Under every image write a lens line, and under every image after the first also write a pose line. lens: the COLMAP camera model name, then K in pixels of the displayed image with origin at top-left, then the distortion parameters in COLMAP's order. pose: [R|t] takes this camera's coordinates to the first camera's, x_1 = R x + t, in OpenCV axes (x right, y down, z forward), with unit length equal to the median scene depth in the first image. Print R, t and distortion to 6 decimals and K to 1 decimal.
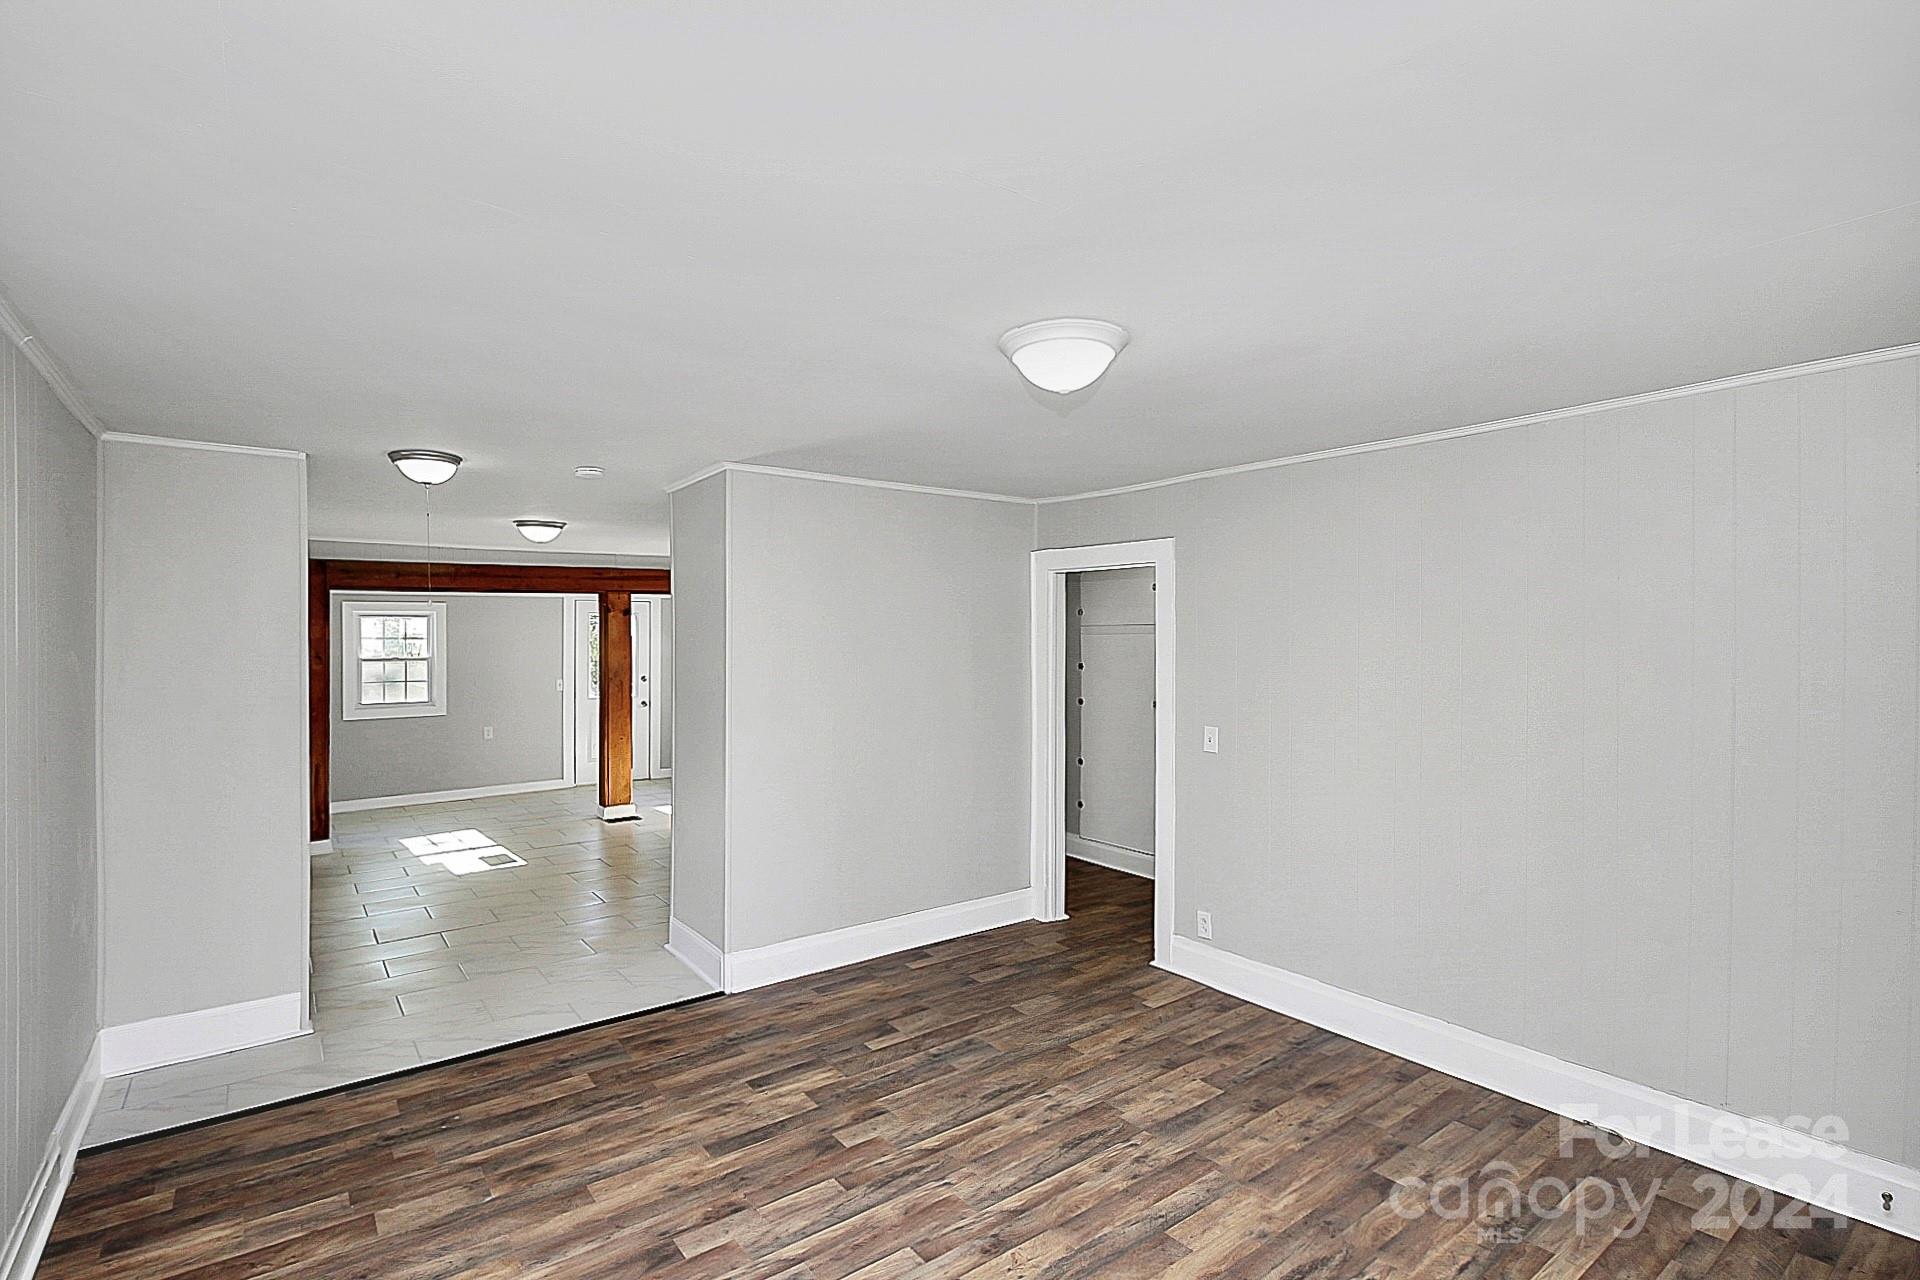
lens RADIAL K [[917.9, 0, 954.6], [0, 917.9, 650.0], [0, 0, 1]] dist [0.004398, -0.012705]
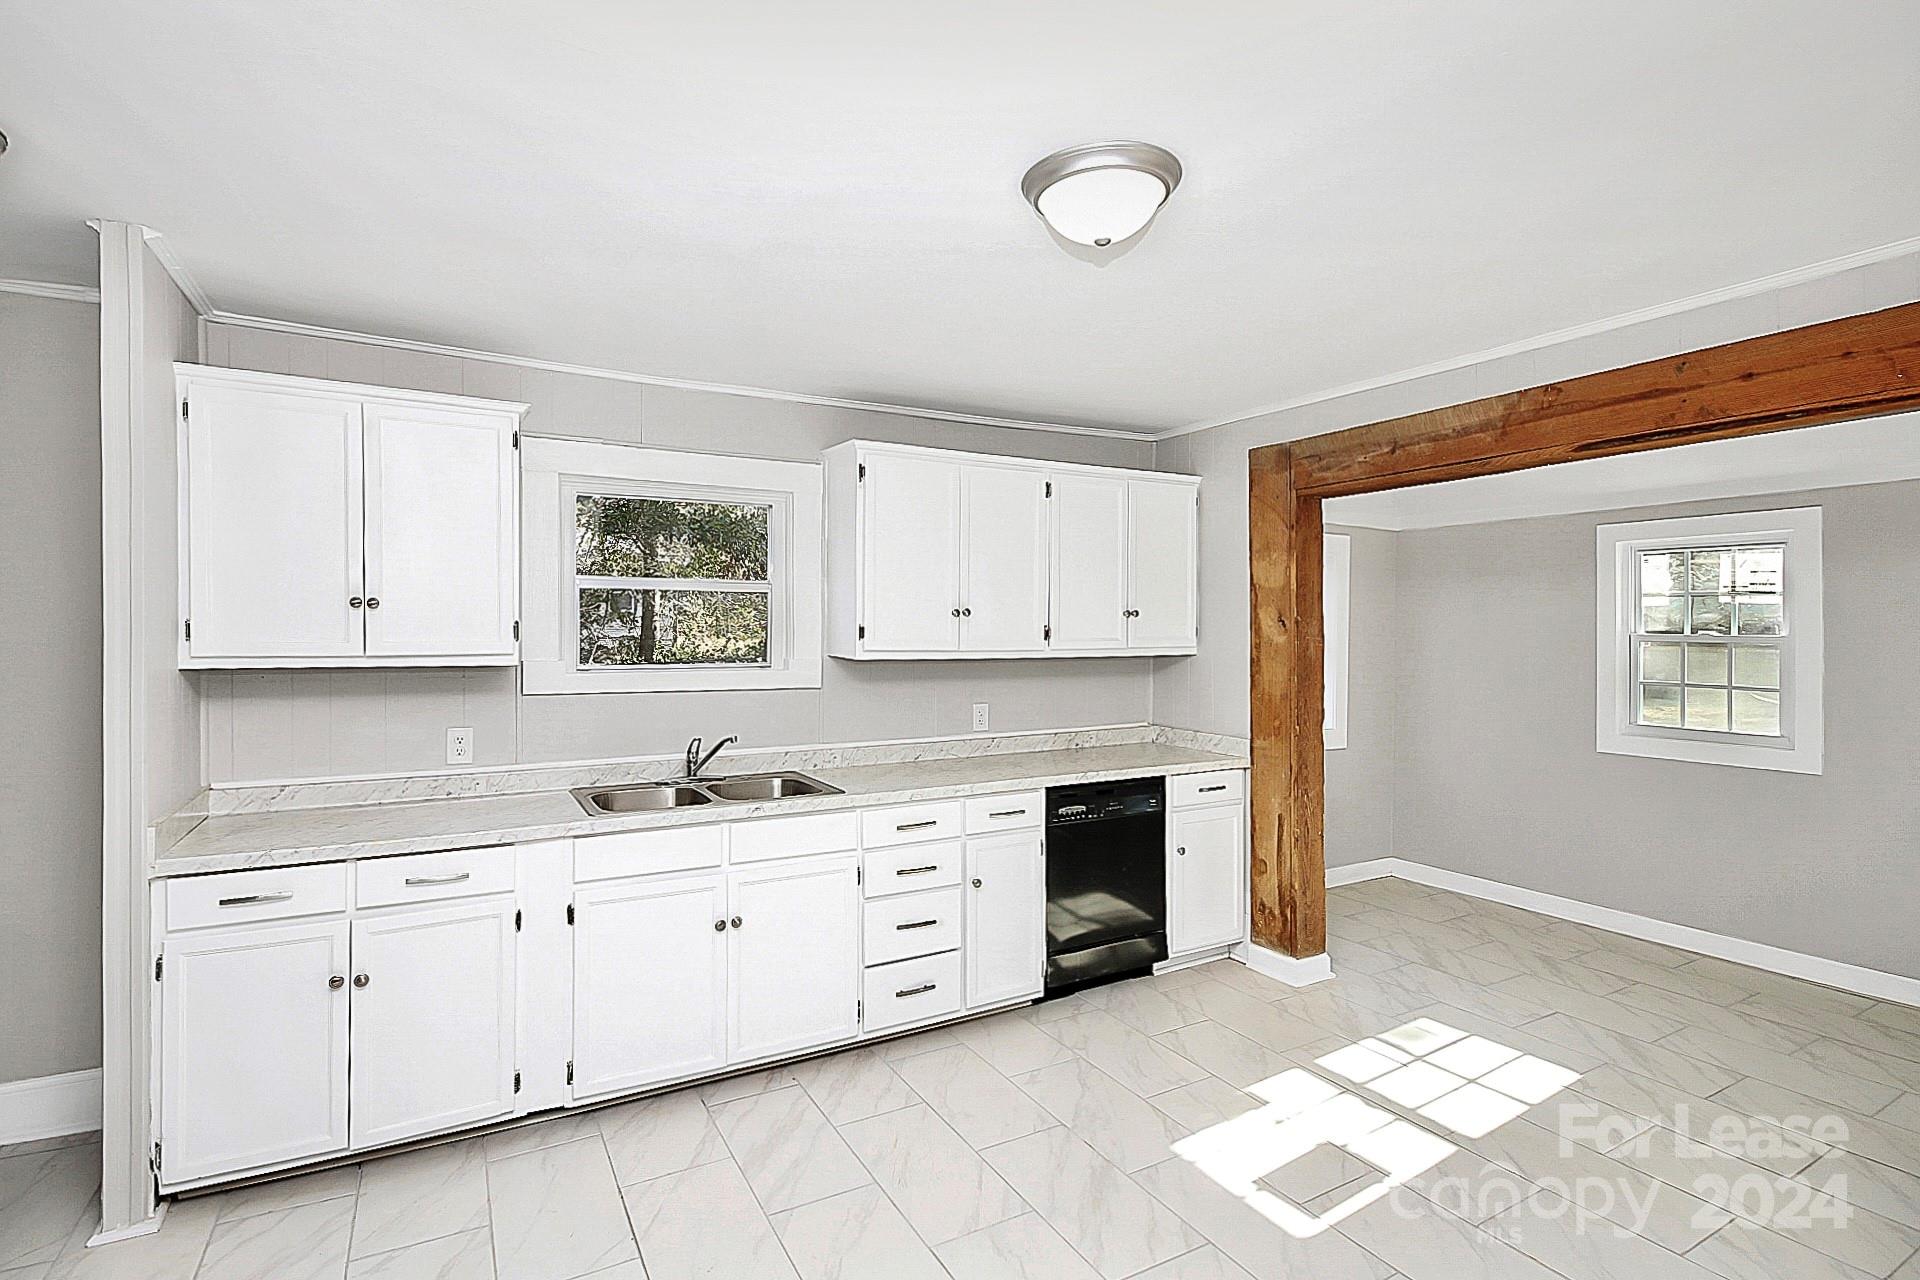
lens RADIAL K [[917.9, 0, 953.5], [0, 917.9, 618.7], [0, 0, 1]] dist [0.004398, -0.012705]
pose [[-0.133307, -0.004255, -0.991066, -0.101932], [-0.017558, 0.999844, -0.001931, 0.008035], [0.990919, 0.017144, -0.133361, 0.727400]]
